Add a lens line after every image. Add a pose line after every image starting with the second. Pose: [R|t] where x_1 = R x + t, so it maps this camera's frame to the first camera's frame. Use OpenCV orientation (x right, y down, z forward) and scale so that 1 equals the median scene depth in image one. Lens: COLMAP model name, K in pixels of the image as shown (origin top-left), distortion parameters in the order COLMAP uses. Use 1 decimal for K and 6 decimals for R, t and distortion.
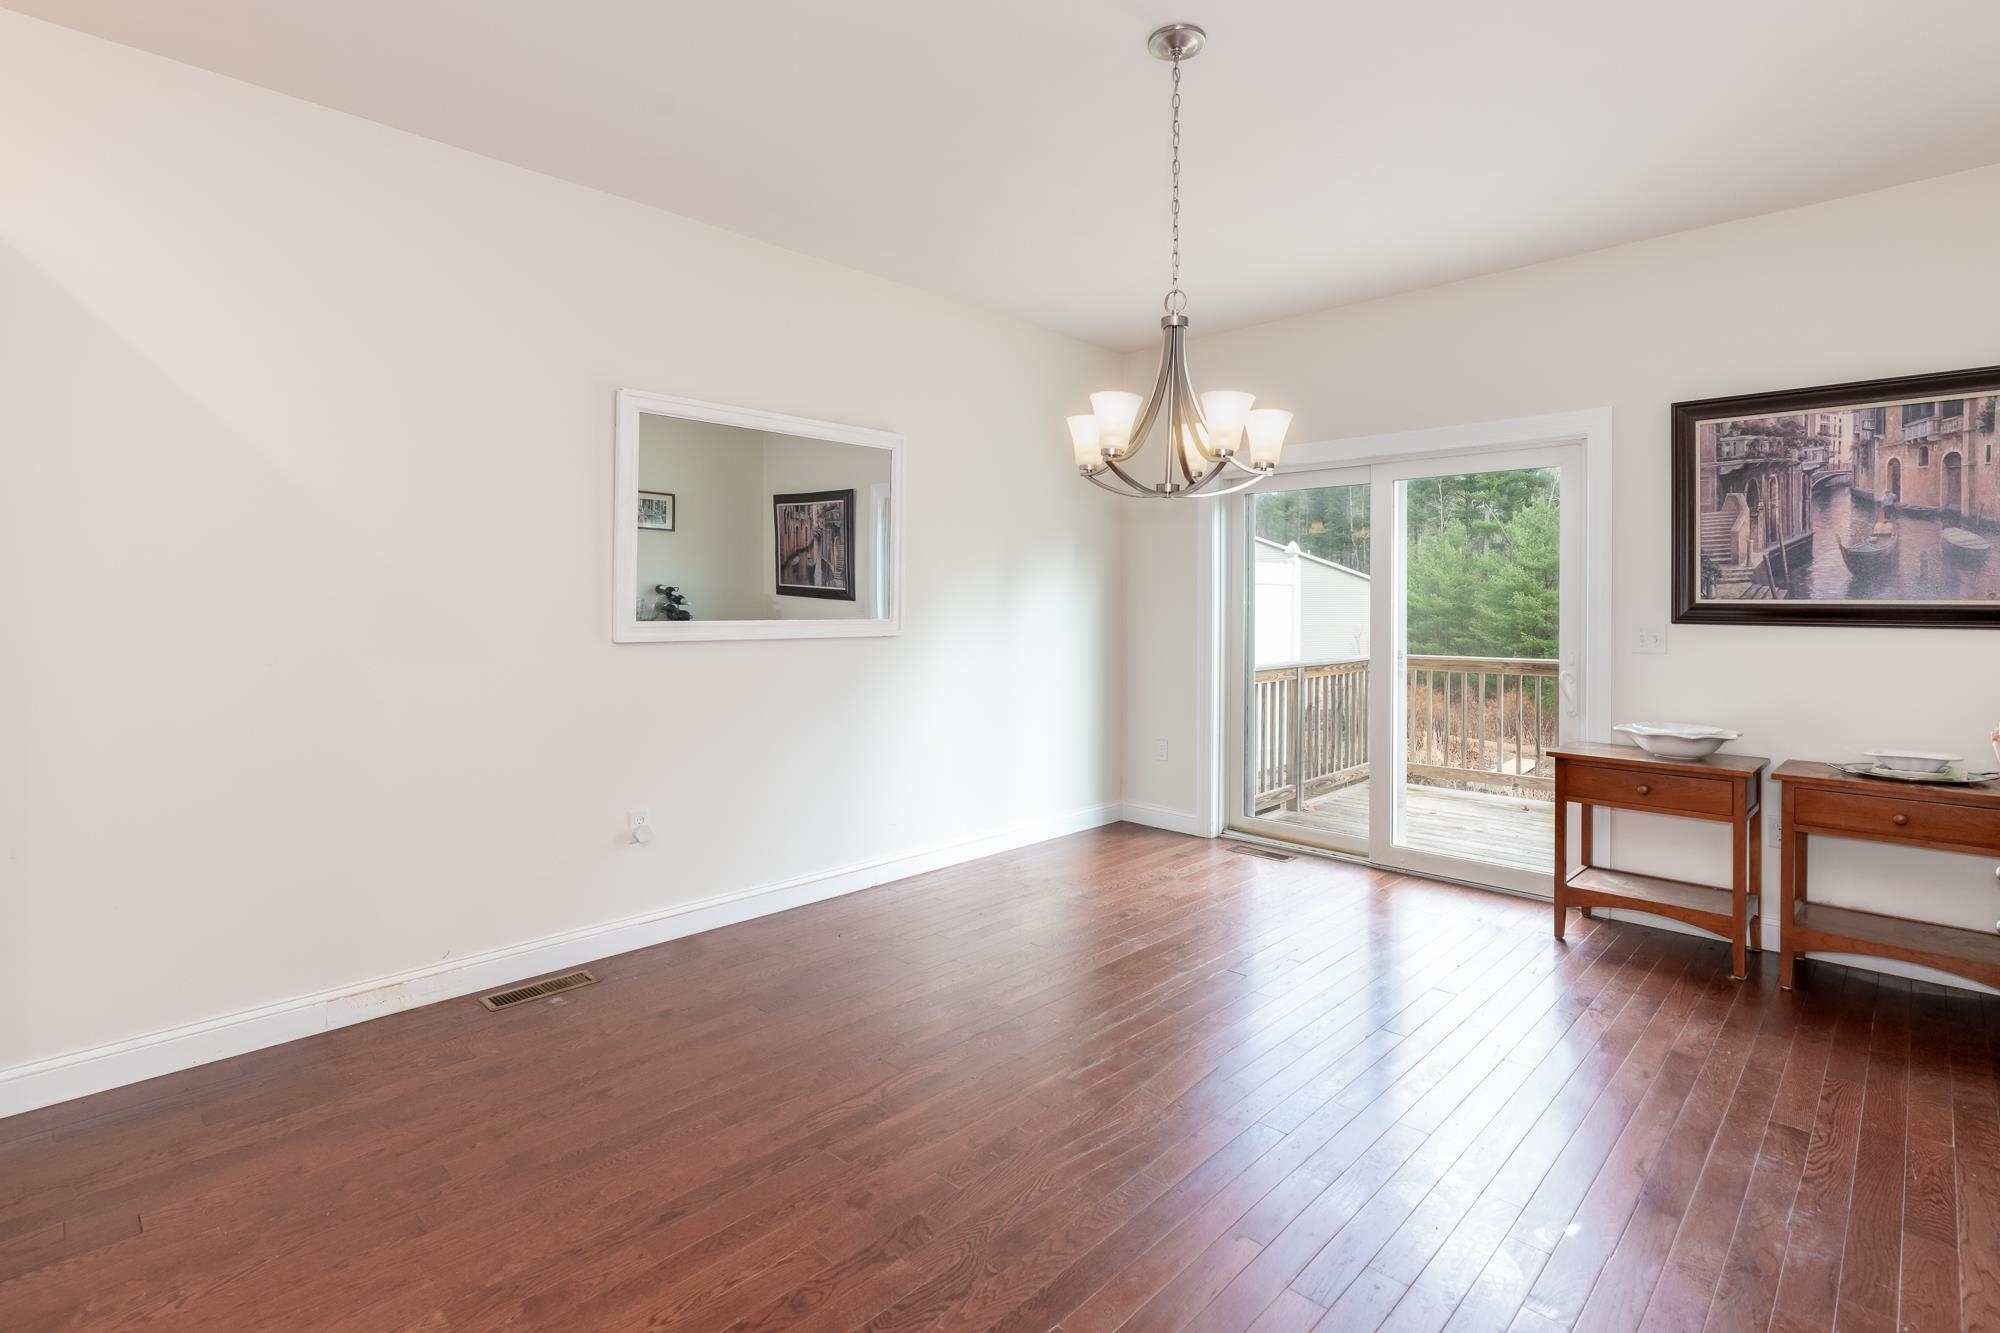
lens RADIAL K [[932.8, 0, 1010.5], [0, 932.8, 610.5], [0, 0, 1]] dist [-0.014045, 0.002194]
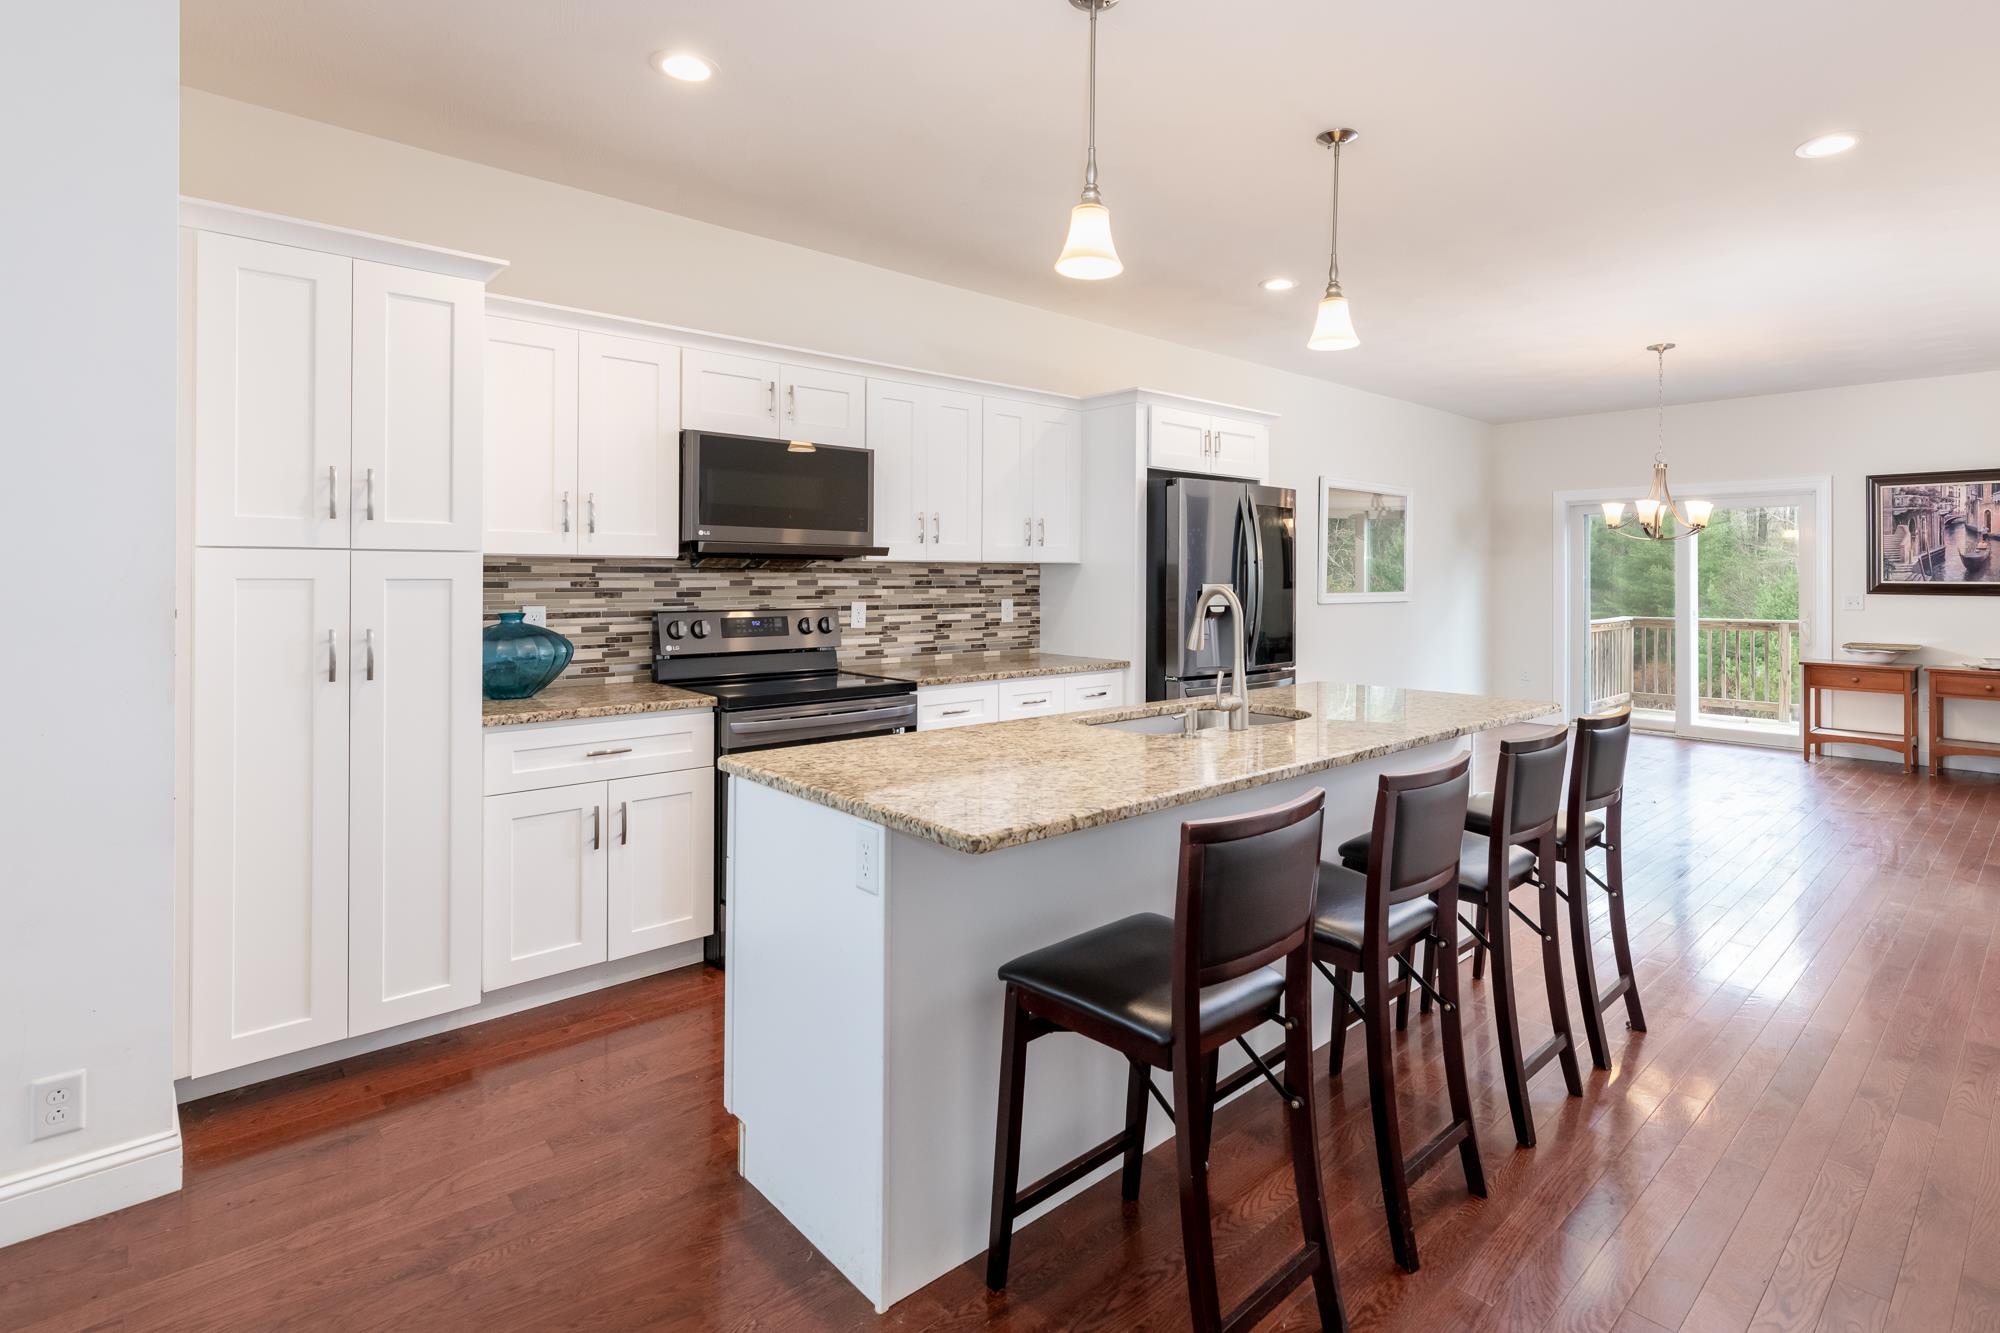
lens RADIAL K [[932.8, 0, 1077.4], [0, 932.8, 572.5], [0, 0, 1]] dist [-0.014045, 0.002194]
pose [[0.998693, 0.000253, -0.051113, -0.831793], [-0.000820, 0.999938, -0.011068, -0.007826], [0.051107, 0.011096, 0.998632, -1.003033]]
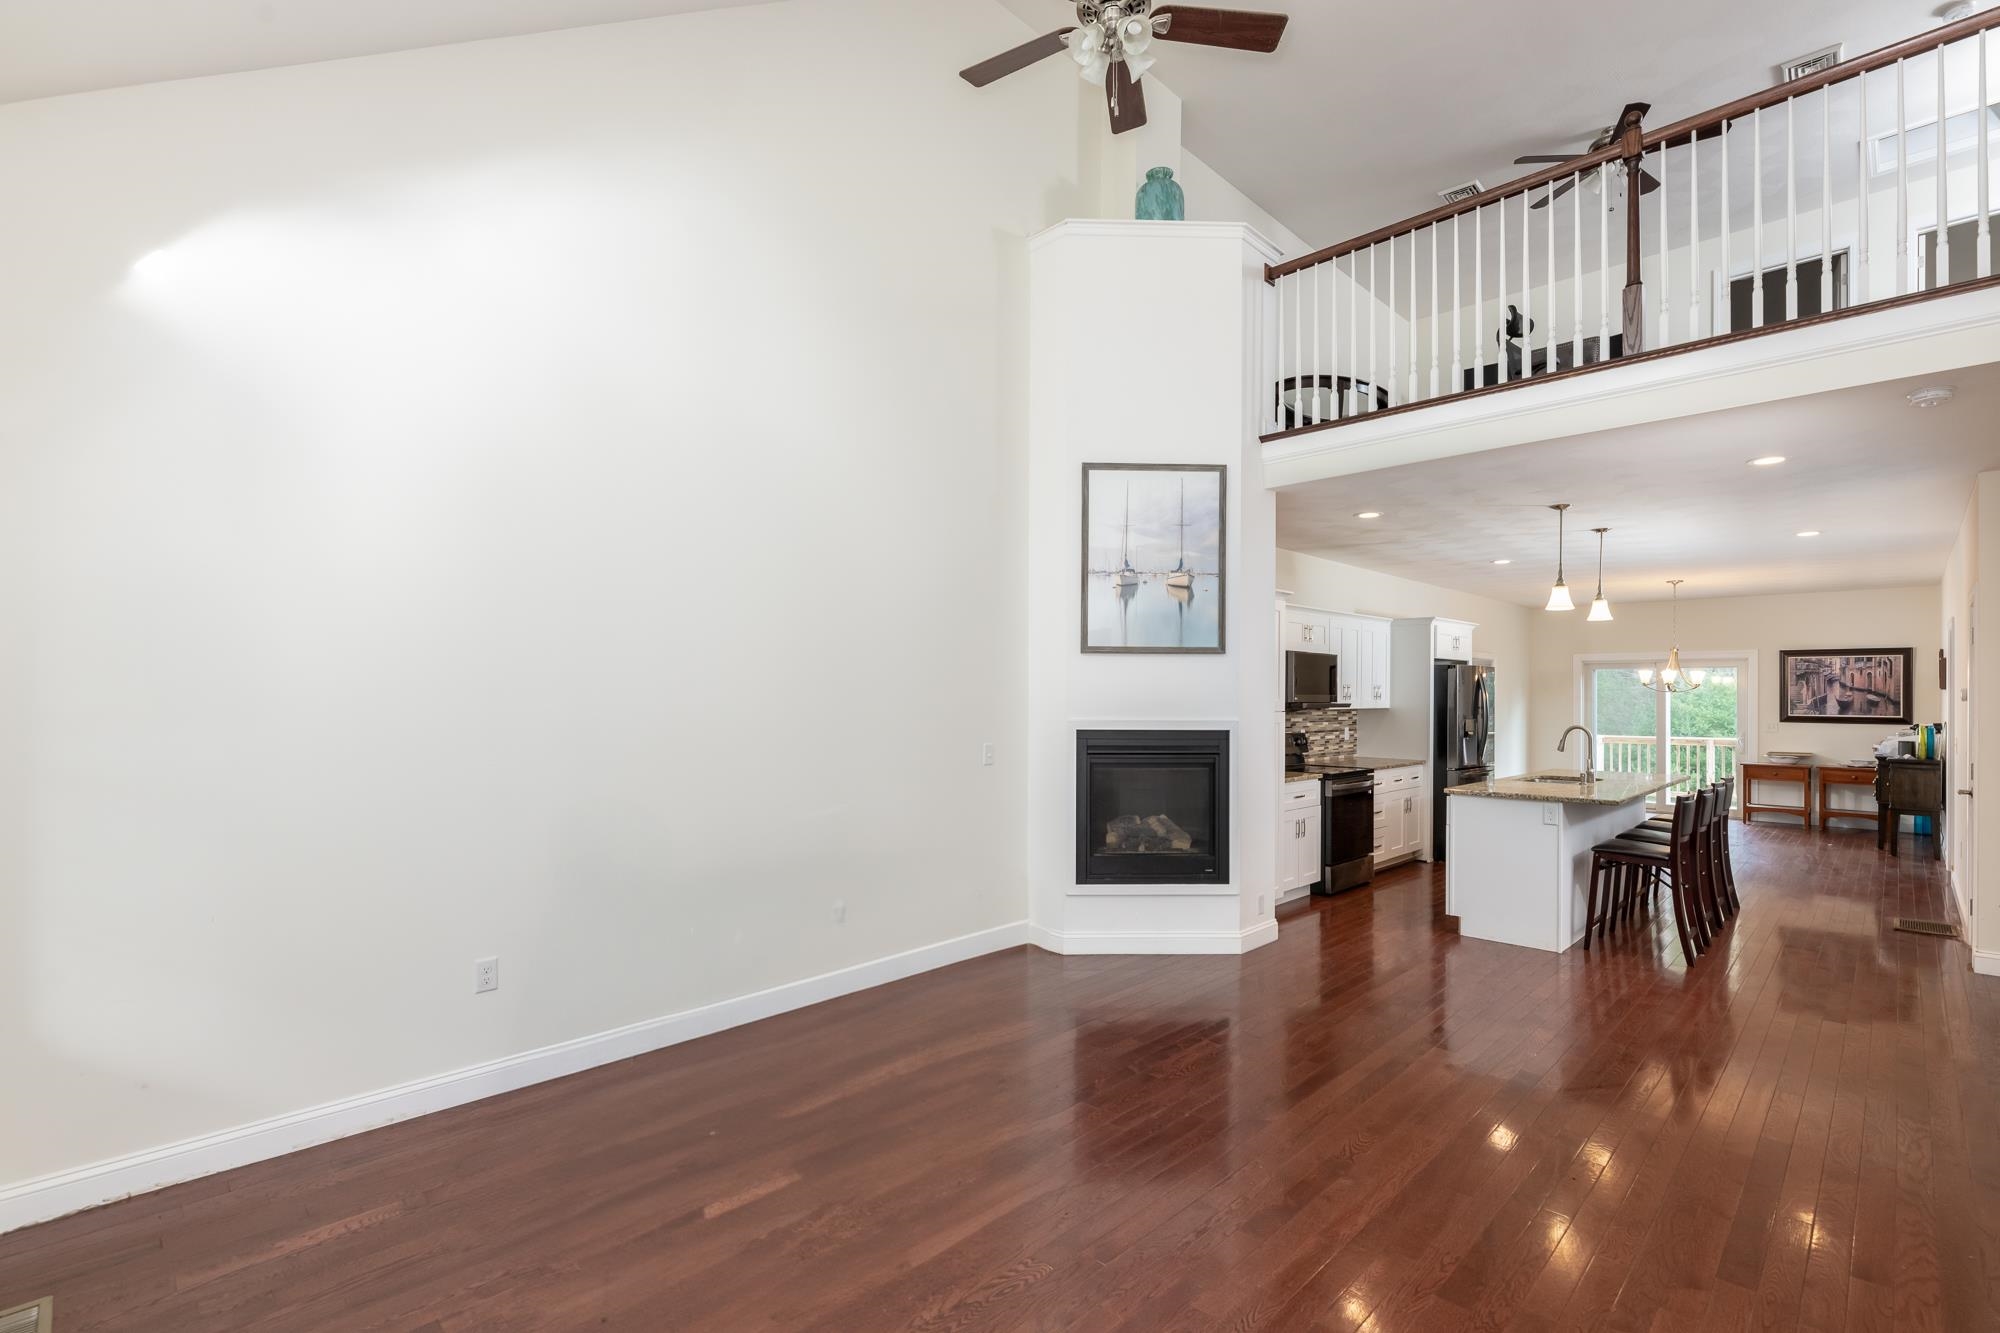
lens RADIAL K [[858.8, 0, 1082.6], [0, 858.8, 696.0], [0, 0, 1]] dist [0.012572, -0.000182]
pose [[0.999808, 0.000631, 0.019583, -1.777679], [-0.000411, 0.999937, -0.011198, -0.042710], [-0.019589, 0.011187, 0.999746, -1.960757]]
